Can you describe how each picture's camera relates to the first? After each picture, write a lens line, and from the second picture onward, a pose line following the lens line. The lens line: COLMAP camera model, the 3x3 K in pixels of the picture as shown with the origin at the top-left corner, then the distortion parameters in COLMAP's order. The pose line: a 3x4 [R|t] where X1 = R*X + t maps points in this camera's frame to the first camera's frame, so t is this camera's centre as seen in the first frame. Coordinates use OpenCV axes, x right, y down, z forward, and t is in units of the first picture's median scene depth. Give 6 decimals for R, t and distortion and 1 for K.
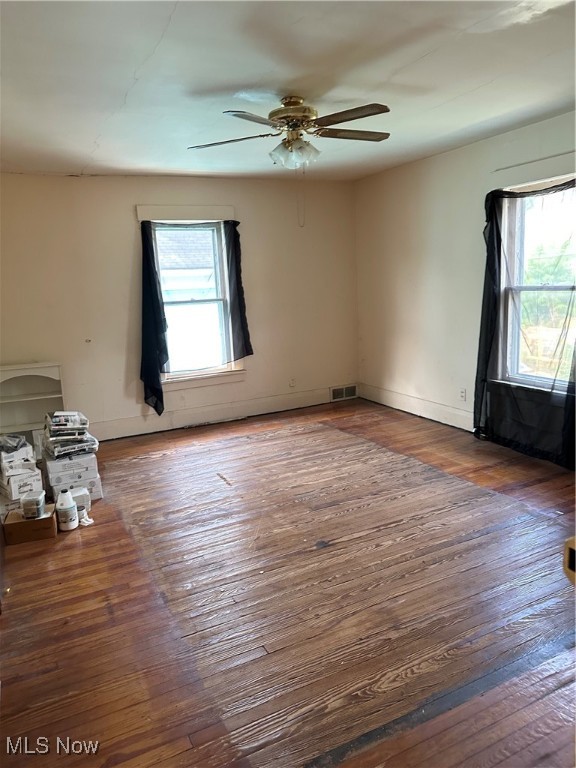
lens RADIAL K [[541.6, 0, 287.3], [0, 541.6, 384.2], [0, 0, 1]] dist [0.026721, -0.019659]
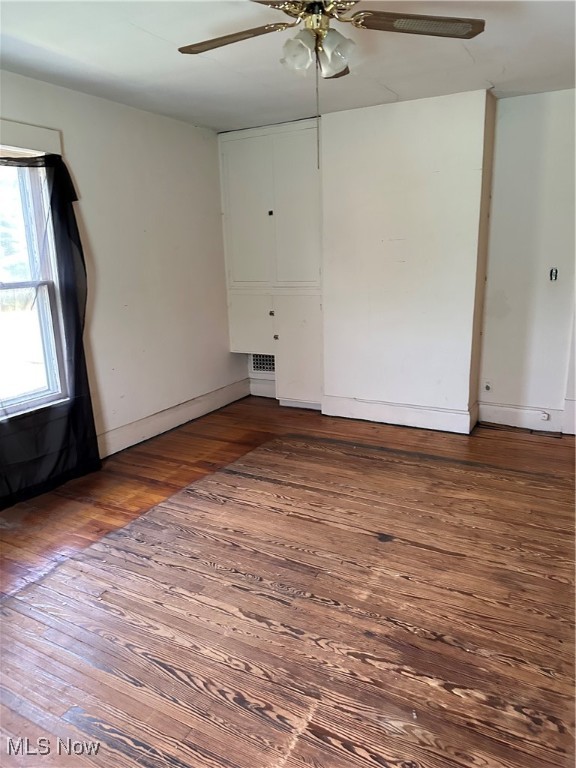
lens RADIAL K [[541.6, 0, 285.4], [0, 541.6, 382.8], [0, 0, 1]] dist [0.026721, -0.019659]
pose [[-0.568954, -0.127480, 0.812429, -0.422058], [0.220359, 0.928152, 0.299958, -0.197413], [-0.792296, 0.349688, -0.499985, 1.159908]]
